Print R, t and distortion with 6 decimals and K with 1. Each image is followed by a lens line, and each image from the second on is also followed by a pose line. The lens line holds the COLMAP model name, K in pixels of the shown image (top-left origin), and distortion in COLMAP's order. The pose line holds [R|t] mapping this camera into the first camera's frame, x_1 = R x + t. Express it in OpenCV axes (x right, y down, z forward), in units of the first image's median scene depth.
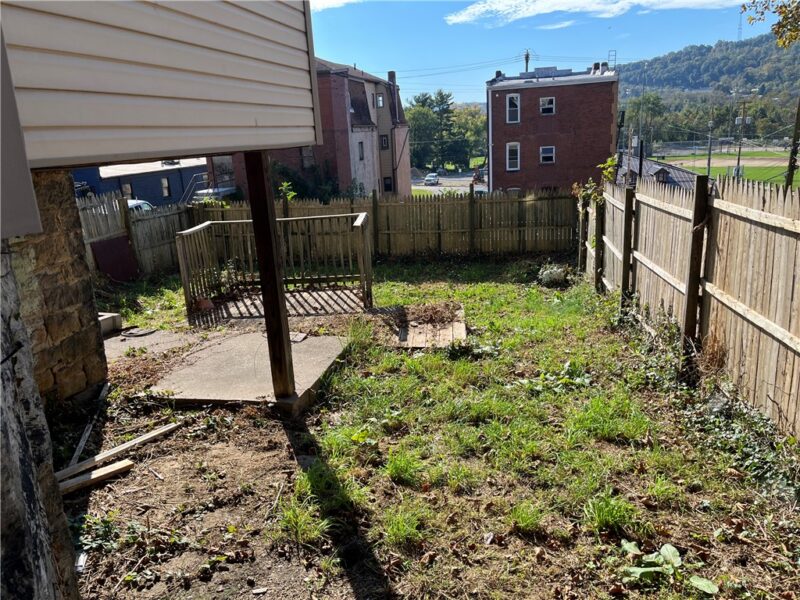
lens RADIAL K [[604.3, 0, 396.3], [0, 604.3, 281.8], [0, 0, 1]] dist [0.059552, -0.090524]
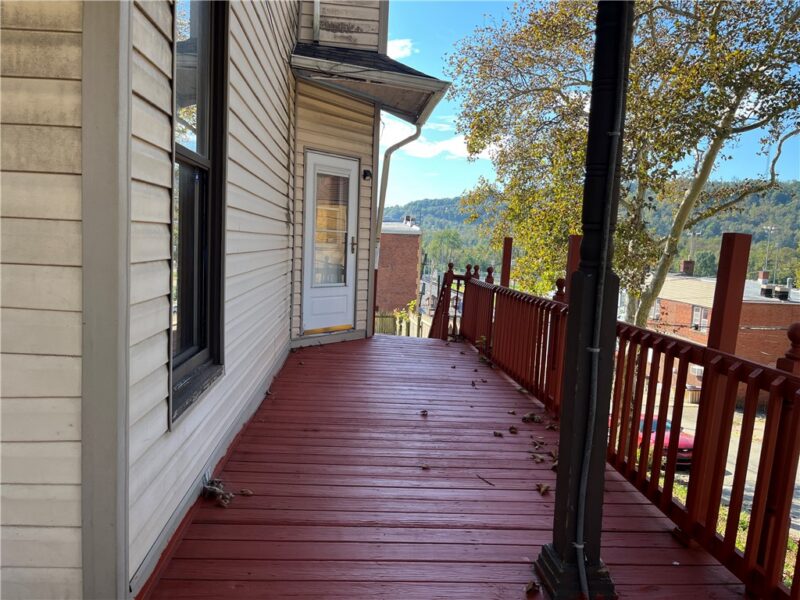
lens RADIAL K [[604.3, 0, 396.3], [0, 604.3, 281.8], [0, 0, 1]] dist [0.059552, -0.090524]
pose [[0.953389, 0.078139, 0.291453, -0.472382], [-0.024403, 0.982692, -0.183634, 0.176270], [-0.300757, 0.167962, 0.938794, -1.424791]]
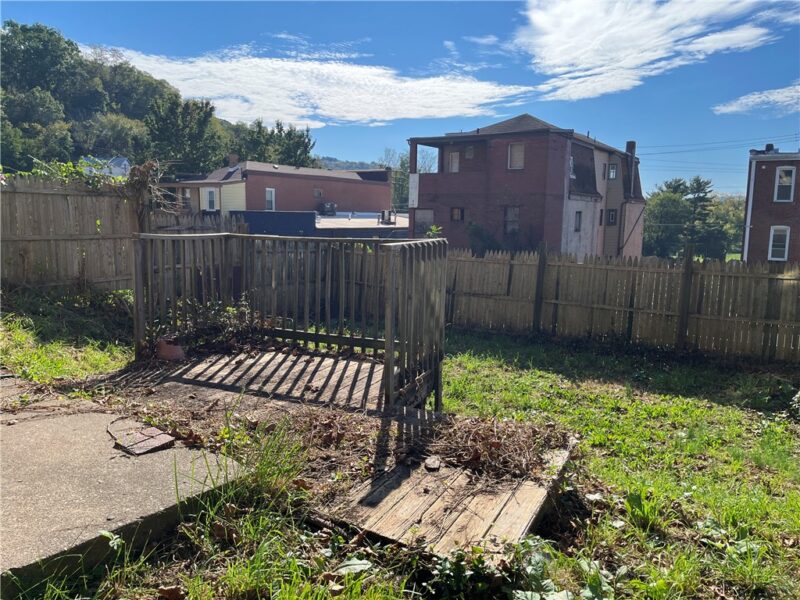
lens RADIAL K [[604.3, 0, 396.3], [0, 604.3, 281.8], [0, 0, 1]] dist [0.059552, -0.090524]
pose [[0.924415, 0.112731, -0.364346, 0.165620], [-0.158447, 0.982490, -0.098022, -0.012978], [0.346916, 0.148343, 0.926091, 0.620469]]
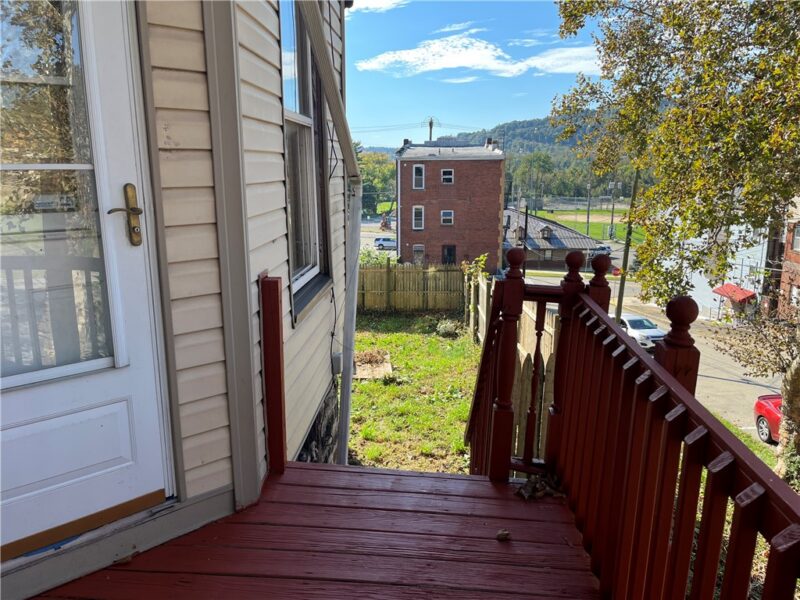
lens RADIAL K [[604.3, 0, 396.3], [0, 604.3, 281.8], [0, 0, 1]] dist [0.059552, -0.090524]
pose [[0.987550, 0.023648, 0.155517, -0.139448], [-0.013519, 0.997737, -0.065870, -0.047017], [-0.156723, 0.062948, 0.985635, -0.663858]]
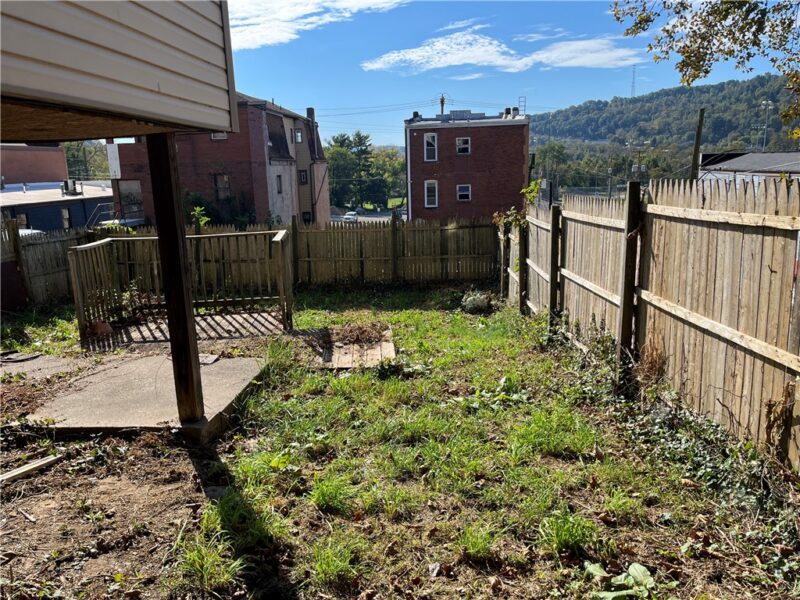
lens RADIAL K [[604.3, 0, 396.3], [0, 604.3, 281.8], [0, 0, 1]] dist [0.059552, -0.090524]
pose [[0.990994, 0.002307, 0.133886, -0.008505], [0.006363, 0.997911, -0.064290, 0.037086], [-0.133755, 0.064563, 0.988909, 0.069486]]
